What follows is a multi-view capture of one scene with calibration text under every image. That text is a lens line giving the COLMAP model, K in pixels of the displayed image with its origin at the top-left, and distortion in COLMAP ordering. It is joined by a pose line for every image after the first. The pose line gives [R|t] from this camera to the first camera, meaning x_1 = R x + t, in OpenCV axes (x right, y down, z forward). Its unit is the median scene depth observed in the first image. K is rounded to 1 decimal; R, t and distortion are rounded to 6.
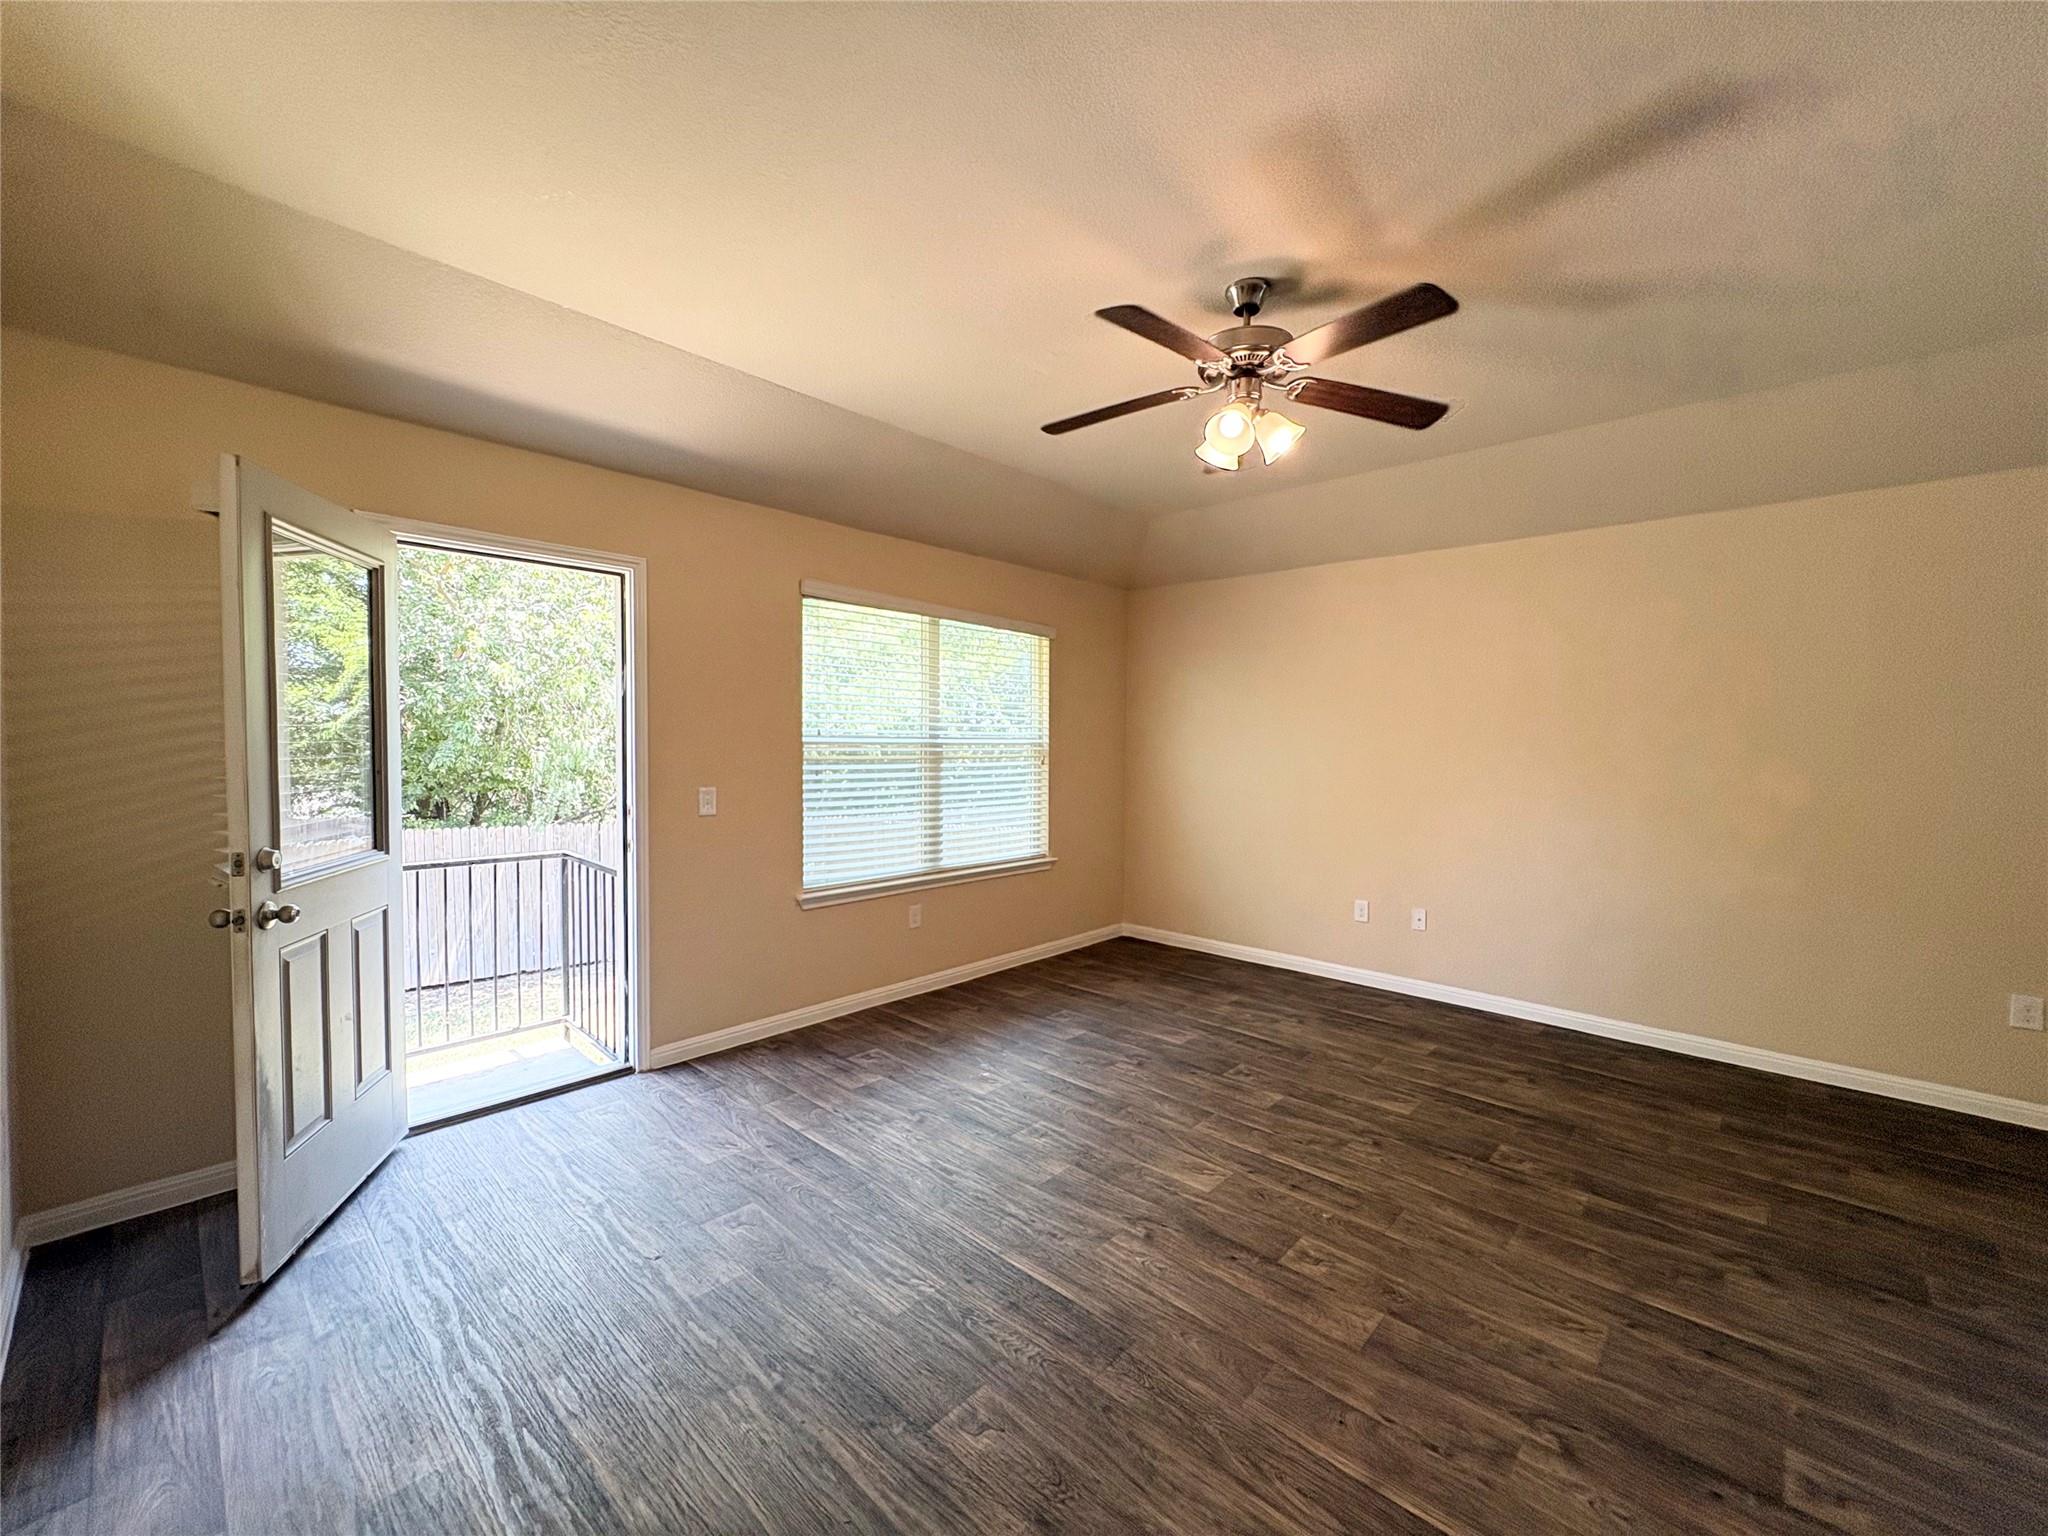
lens RADIAL K [[818.9, 0, 1022.1], [0, 818.9, 765.7], [0, 0, 1]] dist [0.000080, 0.000053]
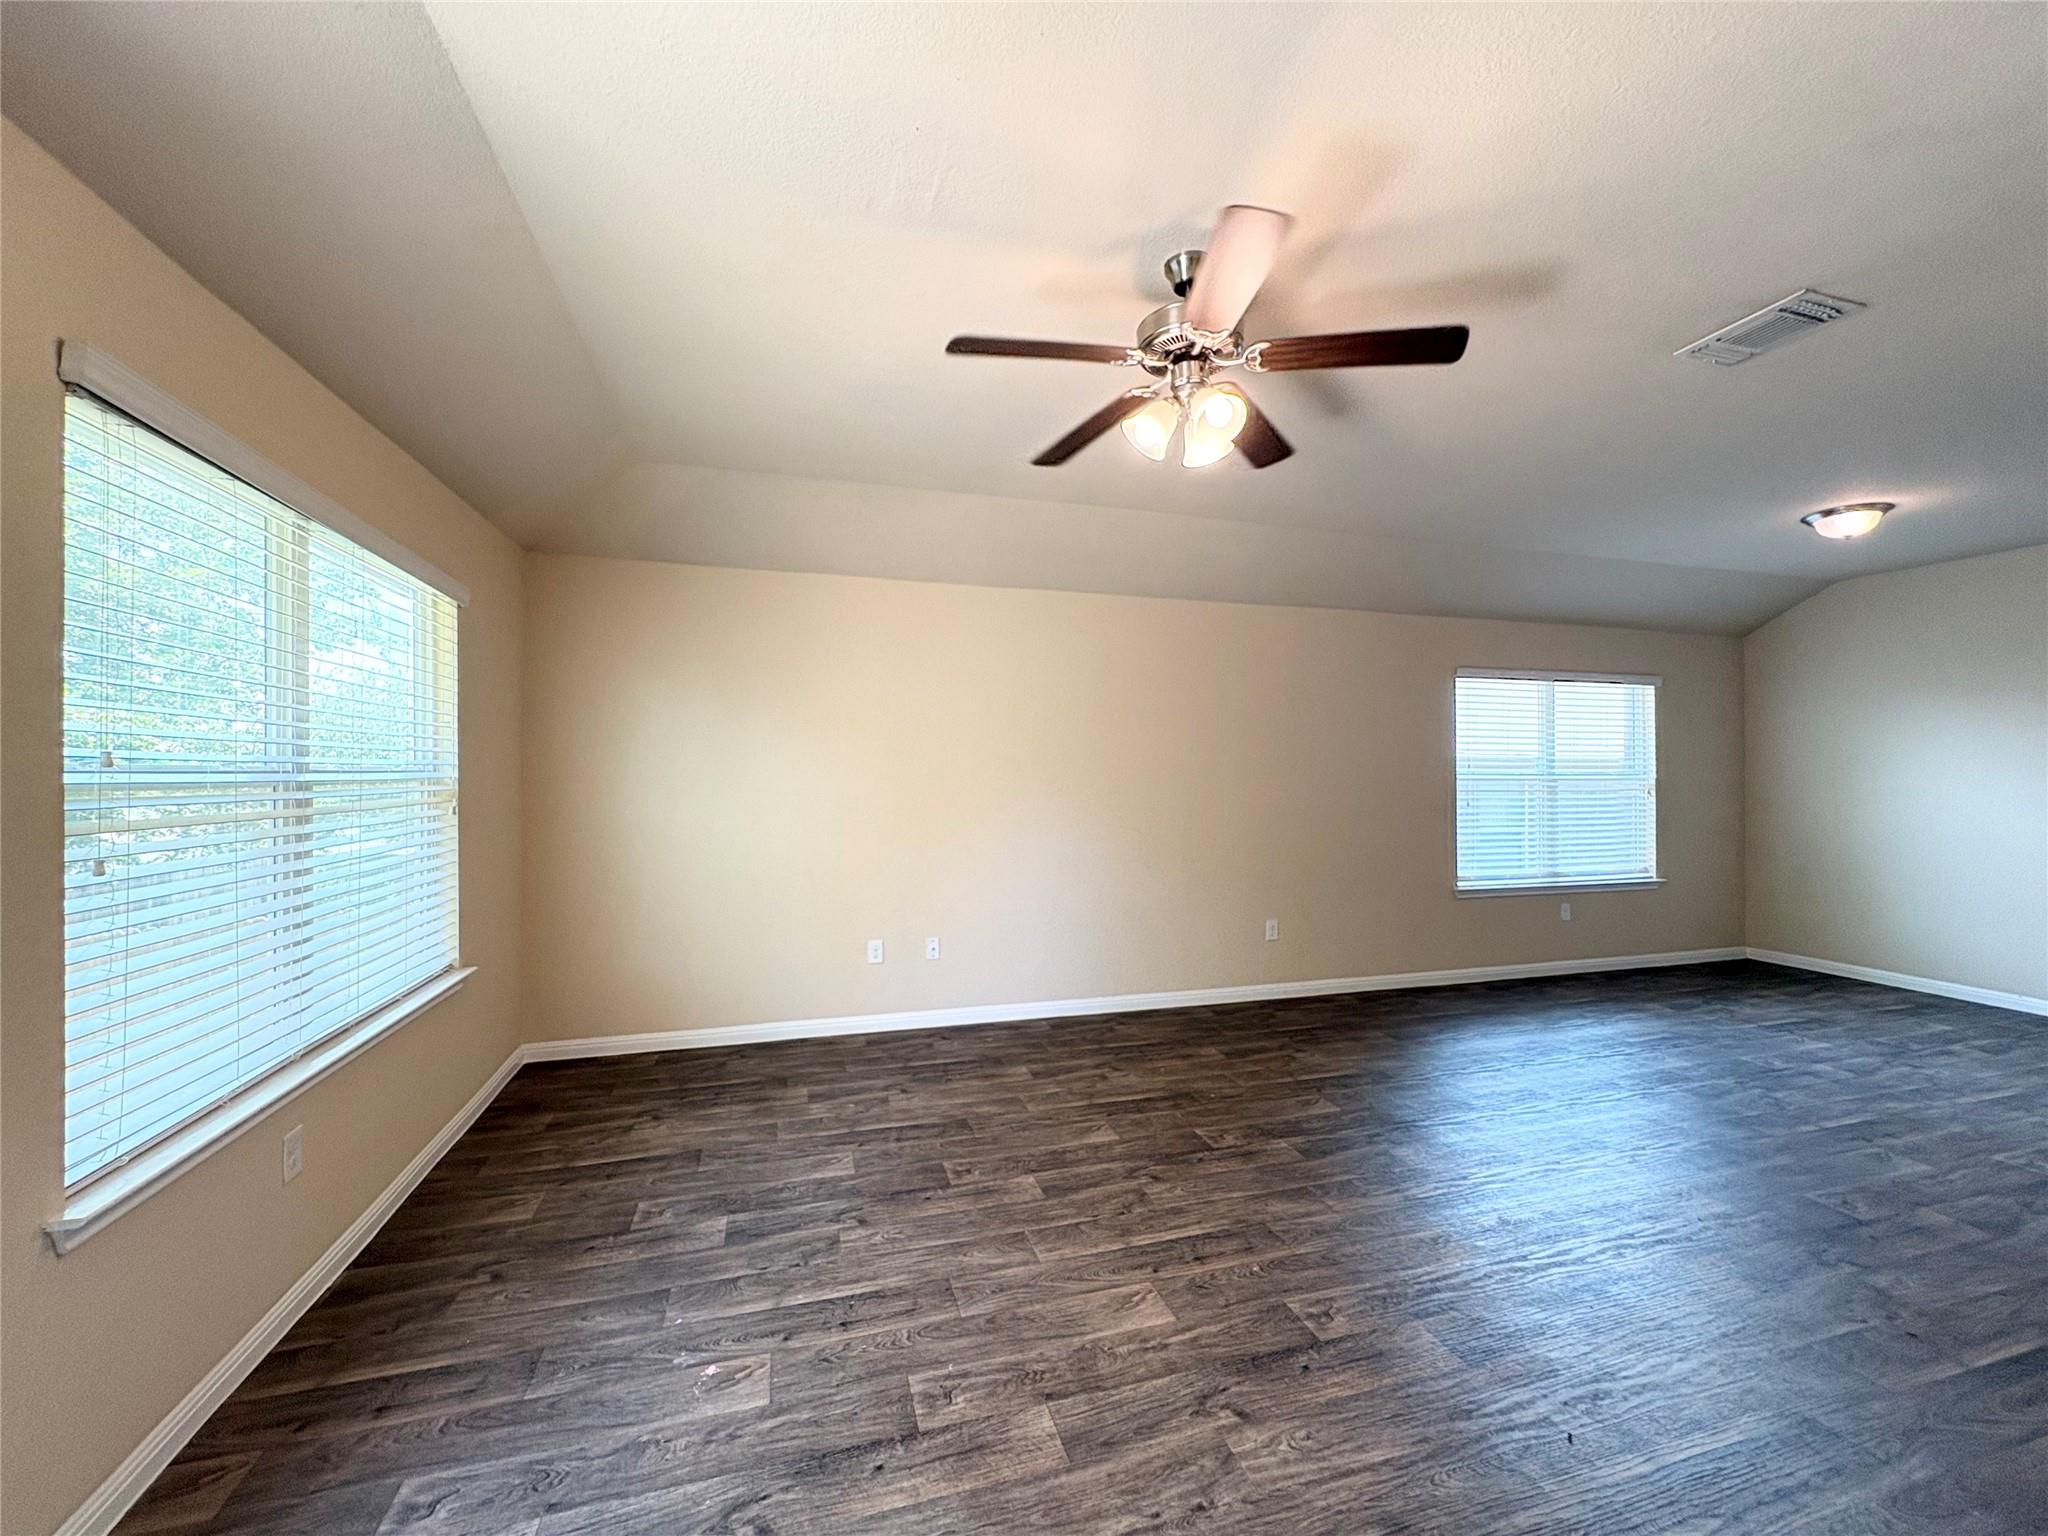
lens RADIAL K [[815.6, 0, 1024.0], [0, 815.6, 768.0], [0, 0, 1]] dist [0.000232, -0.000154]
pose [[0.509177, -0.004497, 0.860650, -0.392830], [0.031206, 0.999425, -0.013240, -0.020492], [-0.860096, 0.033599, 0.509025, 0.490405]]
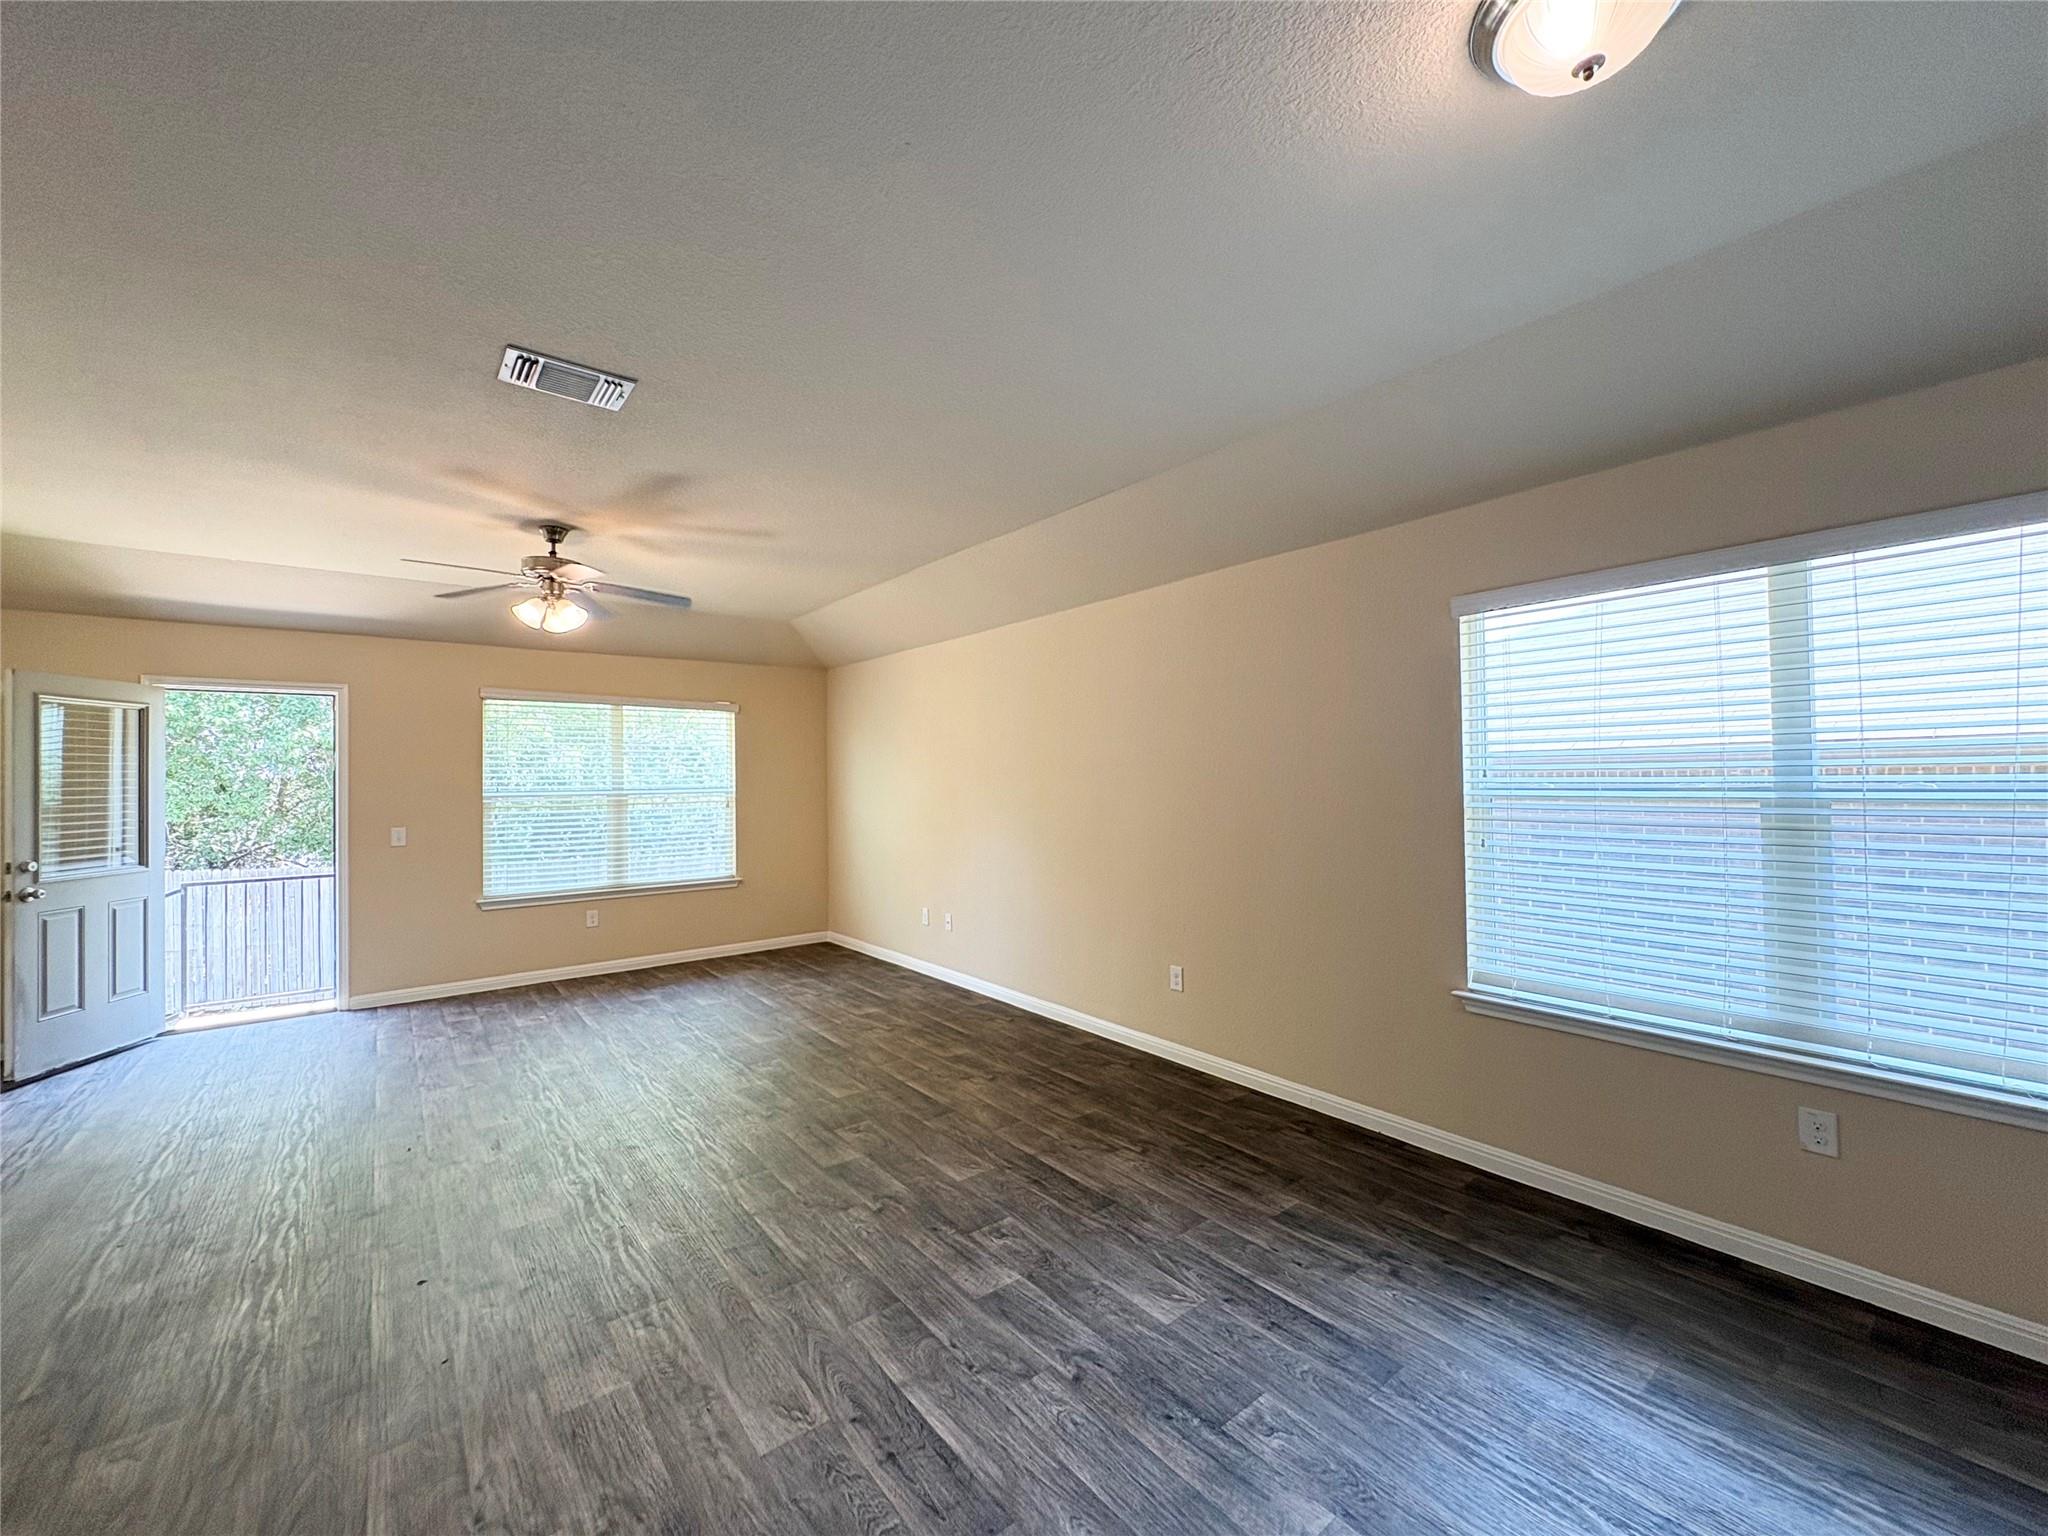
lens RADIAL K [[815.6, 0, 1024.0], [0, 815.6, 768.0], [0, 0, 1]] dist [0.000232, -0.000154]
pose [[0.988552, -0.024500, -0.148881, 1.008252], [0.017979, 0.998826, -0.044987, 0.004092], [0.149808, 0.041795, 0.987831, -0.344402]]
